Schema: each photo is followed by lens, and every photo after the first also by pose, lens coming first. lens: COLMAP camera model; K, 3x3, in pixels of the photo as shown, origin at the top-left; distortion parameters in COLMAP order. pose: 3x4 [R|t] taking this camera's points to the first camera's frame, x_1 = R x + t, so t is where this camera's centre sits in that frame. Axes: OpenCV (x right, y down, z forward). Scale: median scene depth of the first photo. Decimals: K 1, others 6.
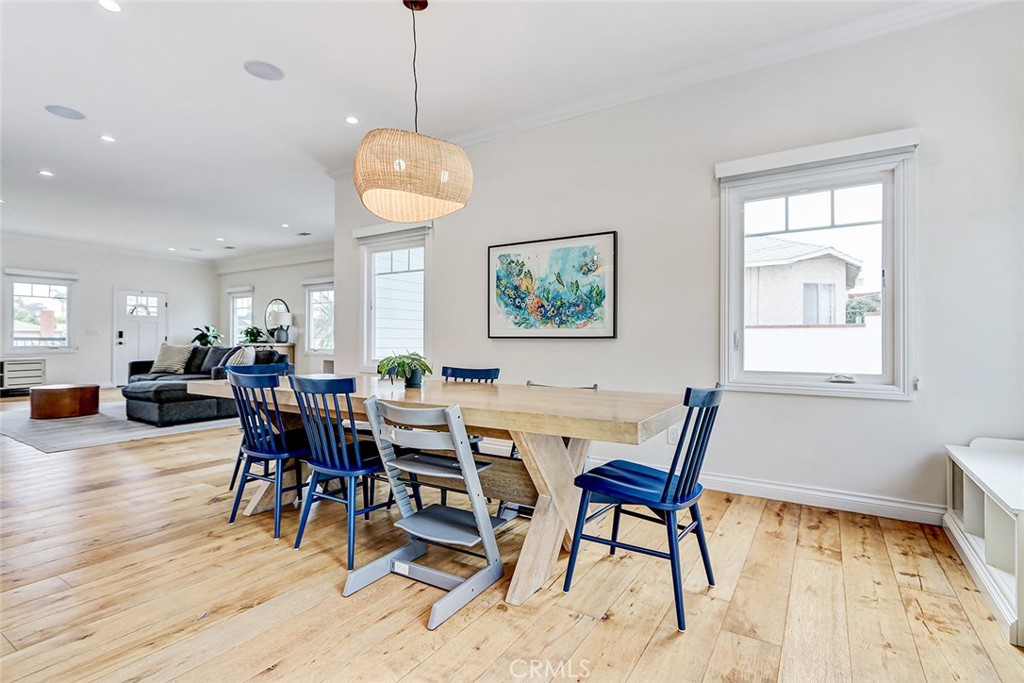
lens RADIAL K [[493.4, 0, 486.9], [0, 493.4, 346.6], [0, 0, 1]] dist [0.002925, -0.002360]
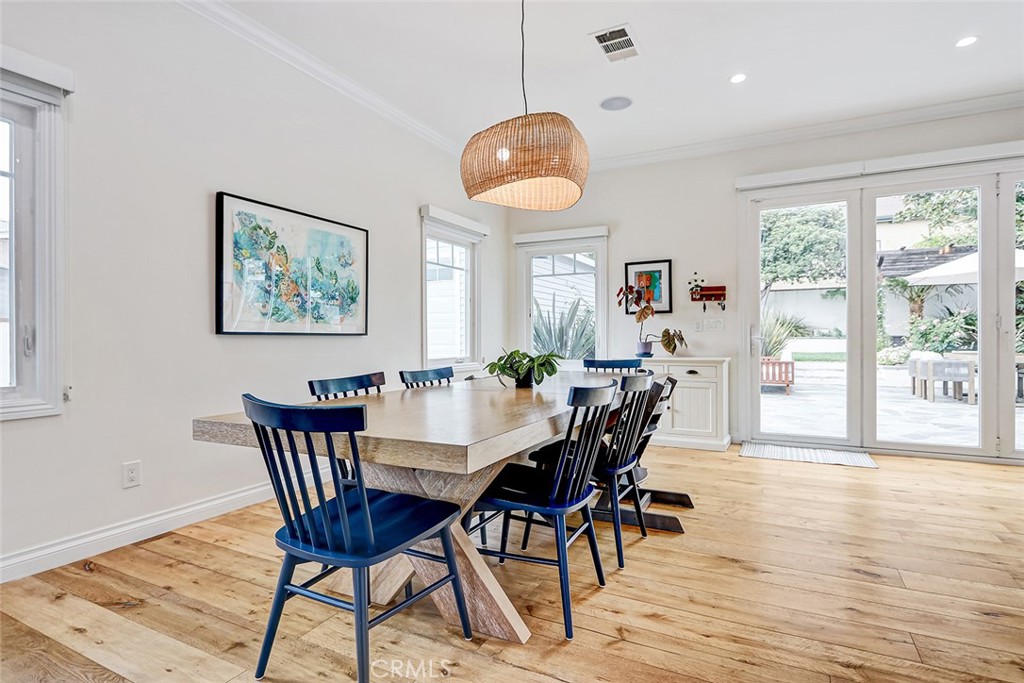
lens RADIAL K [[508.5, 0, 507.8], [0, 508.5, 341.6], [0, 0, 1]] dist [0.002551, 0.000304]
pose [[-0.095334, -0.010741, 0.995387, -0.740485], [0.009844, 0.999883, 0.011733, -0.012472], [-0.995397, 0.010917, -0.095217, 0.740460]]
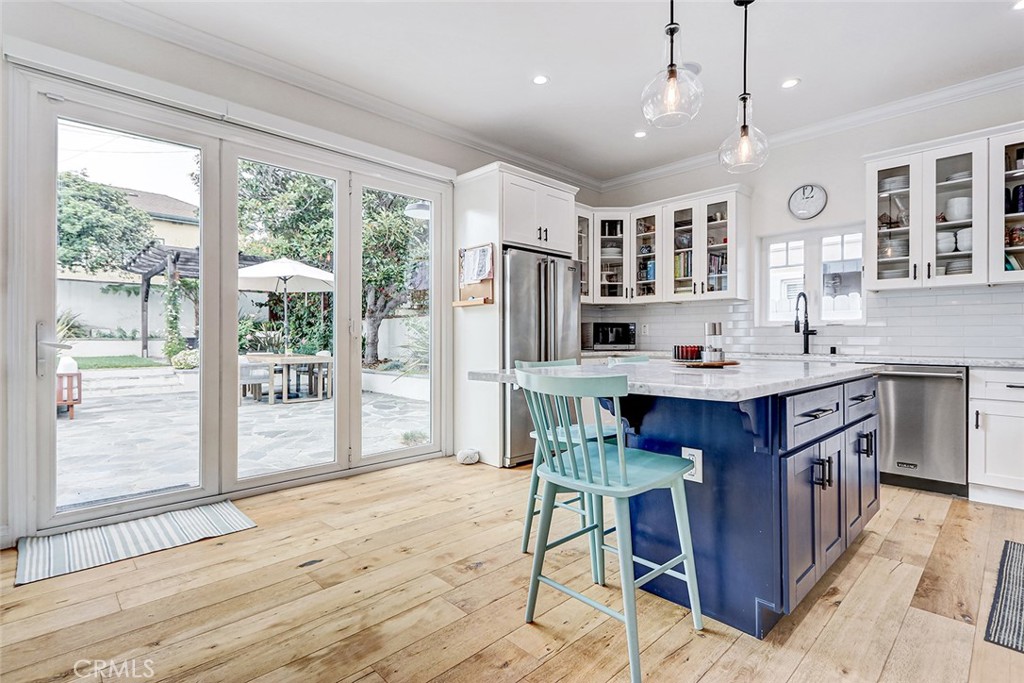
lens RADIAL K [[493.4, 0, 481.8], [0, 493.4, 339.0], [0, 0, 1]] dist [0.002925, -0.002360]
pose [[-0.970595, -0.008229, 0.240578, -0.327472], [-0.006162, 0.999937, 0.009344, -0.017579], [-0.240640, 0.007587, -0.970585, 0.540716]]
